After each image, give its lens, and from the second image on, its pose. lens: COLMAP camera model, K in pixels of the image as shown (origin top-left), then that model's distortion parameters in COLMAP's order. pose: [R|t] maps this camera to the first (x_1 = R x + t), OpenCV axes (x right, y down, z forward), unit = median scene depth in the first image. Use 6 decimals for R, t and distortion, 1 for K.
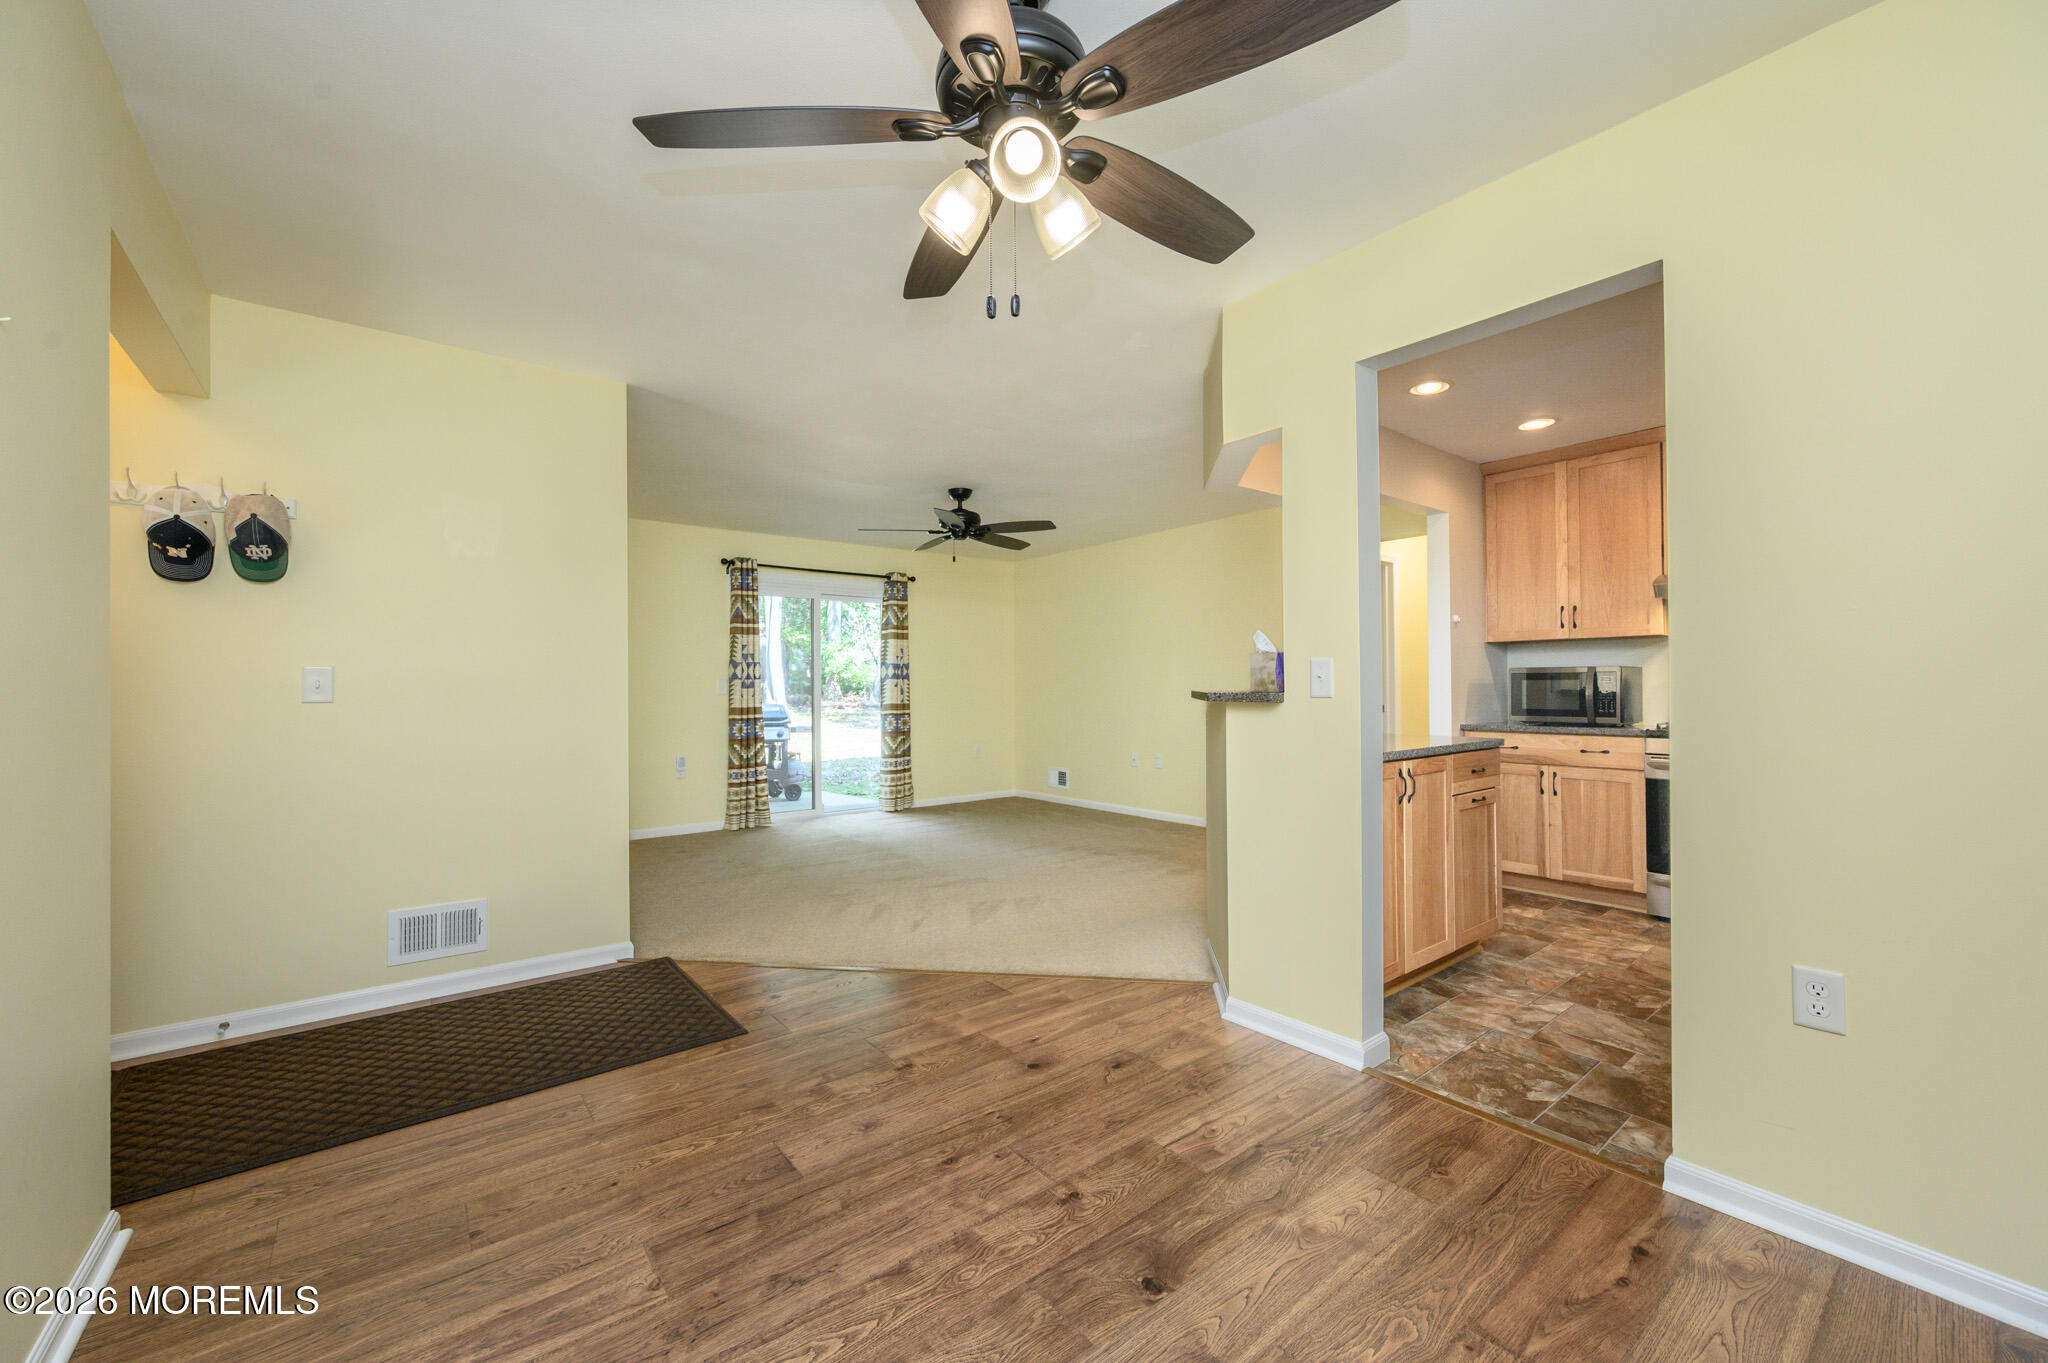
lens RADIAL K [[805.8, 0, 1024.0], [0, 805.8, 681.5], [0, 0, 1]] dist [-0.000708, -0.000466]
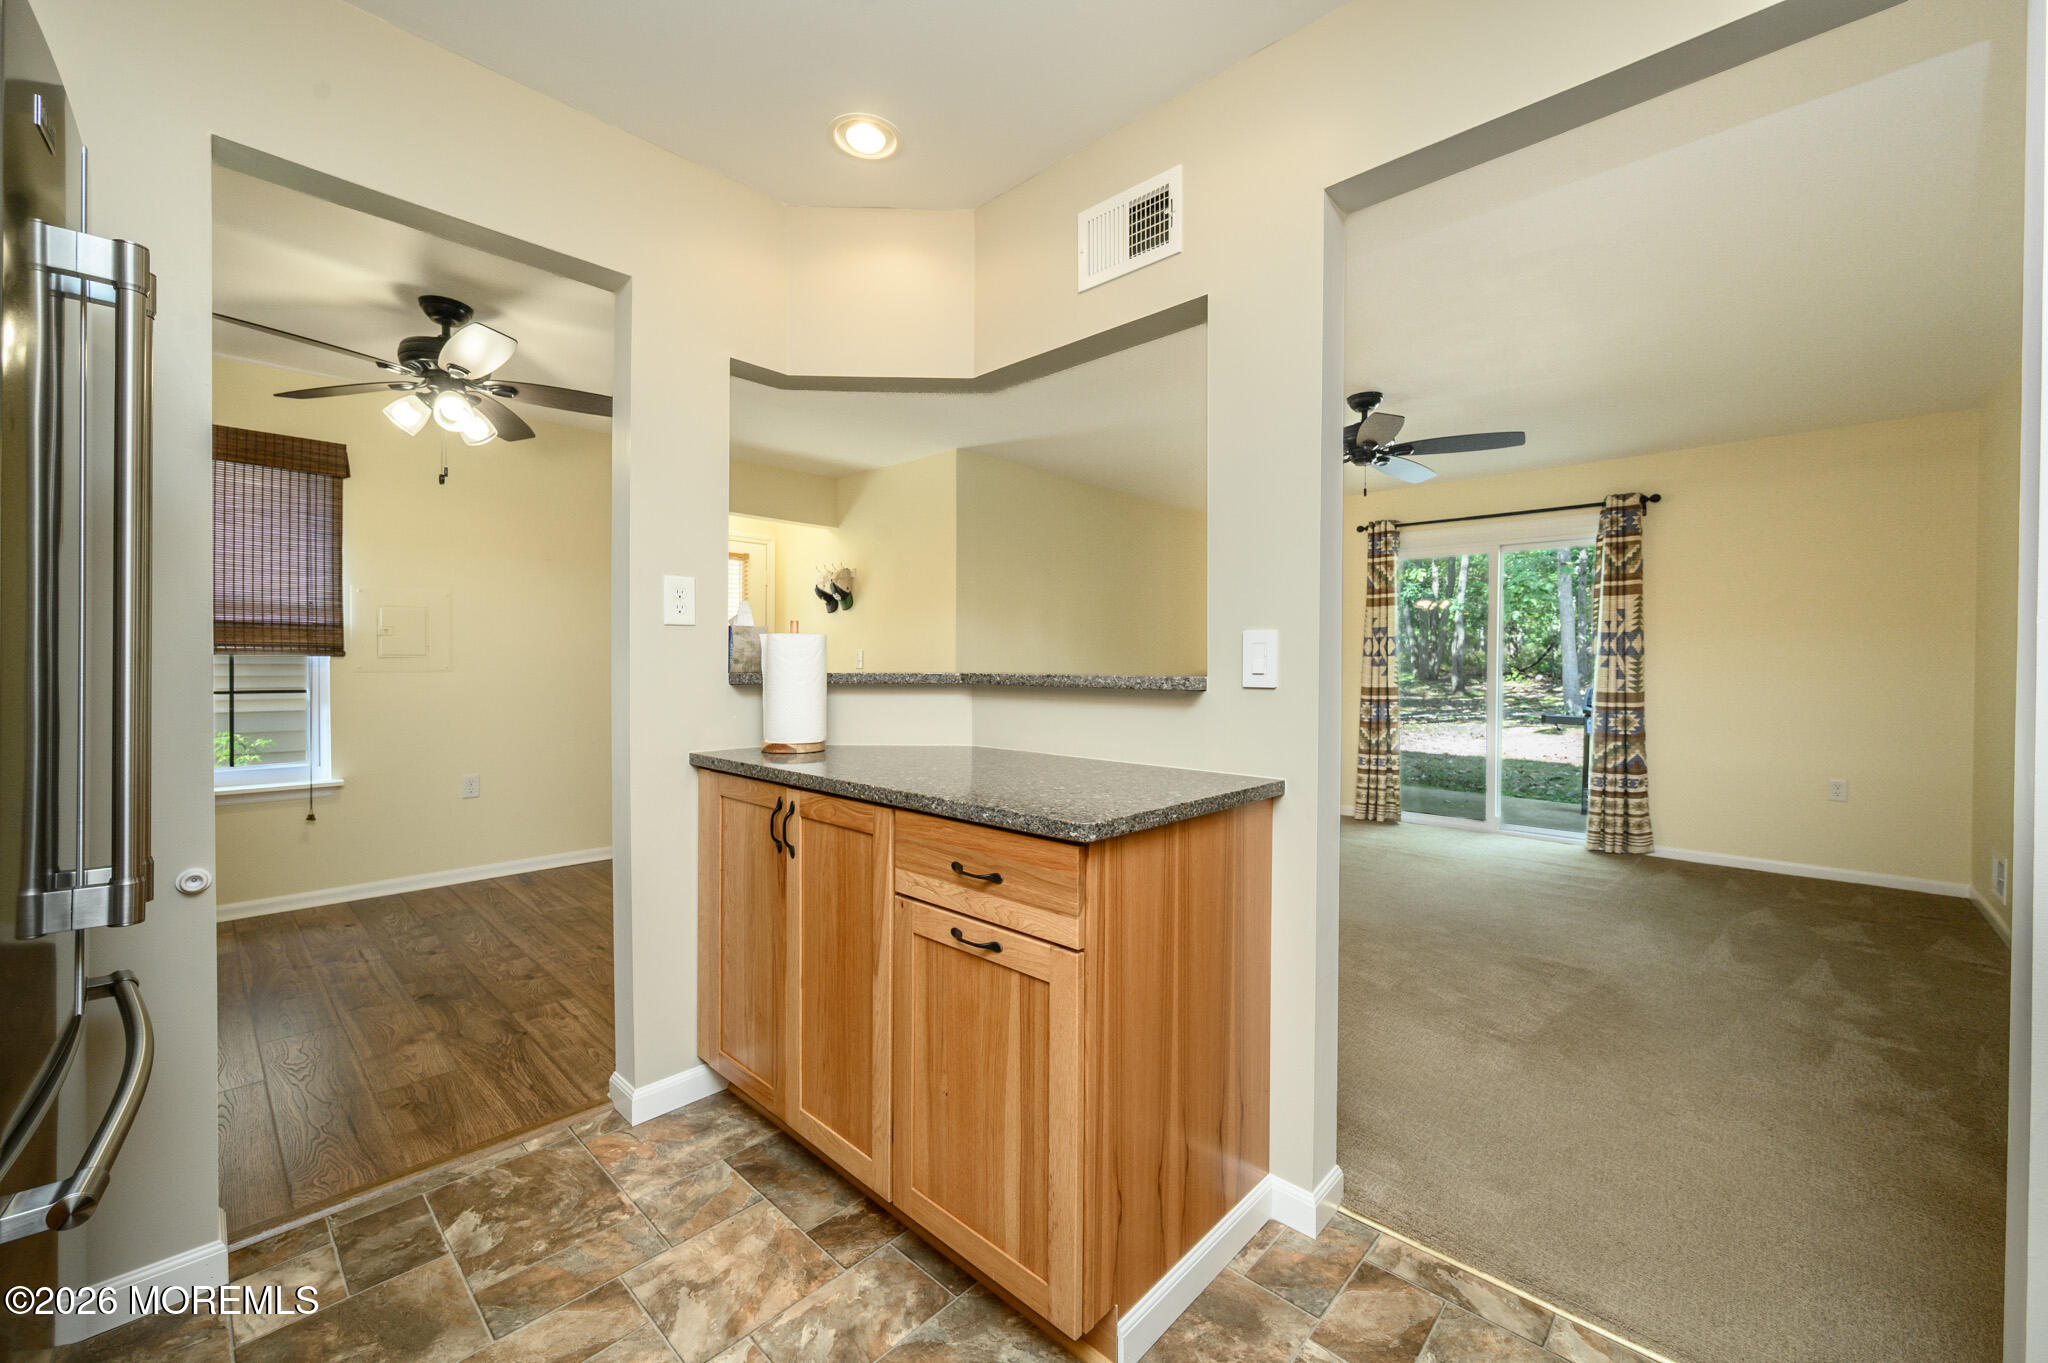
lens RADIAL K [[801.7, 0, 1024.0], [0, 801.7, 681.5], [0, 0, 1]] dist [-0.001282, -0.000125]
pose [[0.143114, 0.030570, -0.989234, 0.485639], [-0.000349, 0.999524, 0.030837, -0.001986], [0.989706, -0.004068, 0.143057, 0.478515]]
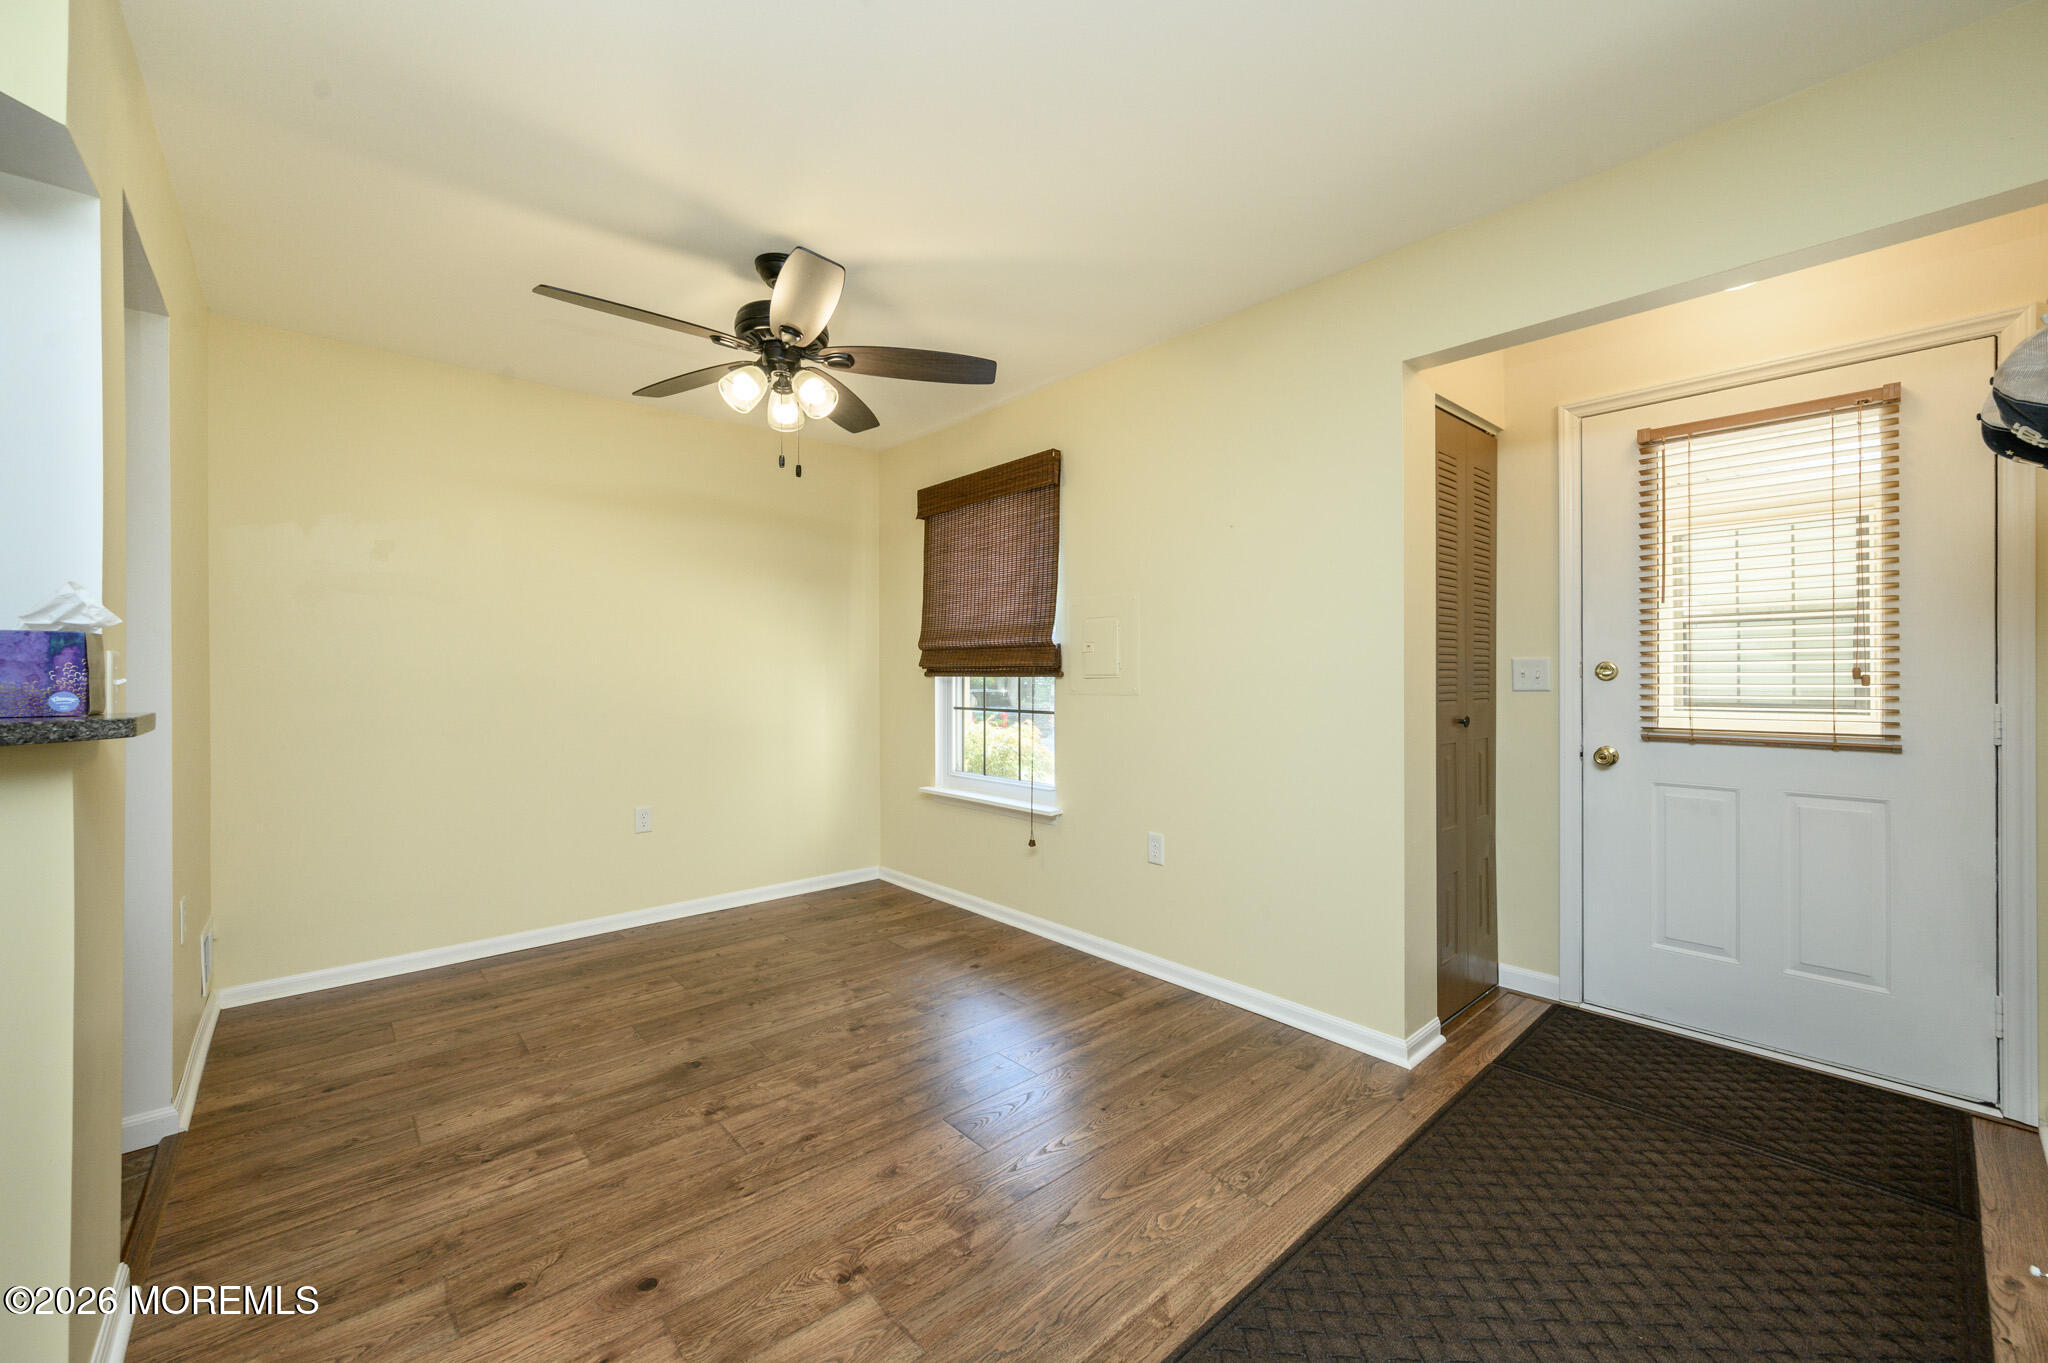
lens RADIAL K [[805.8, 0, 1024.0], [0, 805.8, 681.5], [0, 0, 1]] dist [-0.000708, -0.000466]
pose [[-0.998387, 0.011122, -0.055669, -0.094099], [0.010991, 0.999936, 0.002658, -0.000559], [0.055695, 0.002042, -0.998446, 0.606016]]
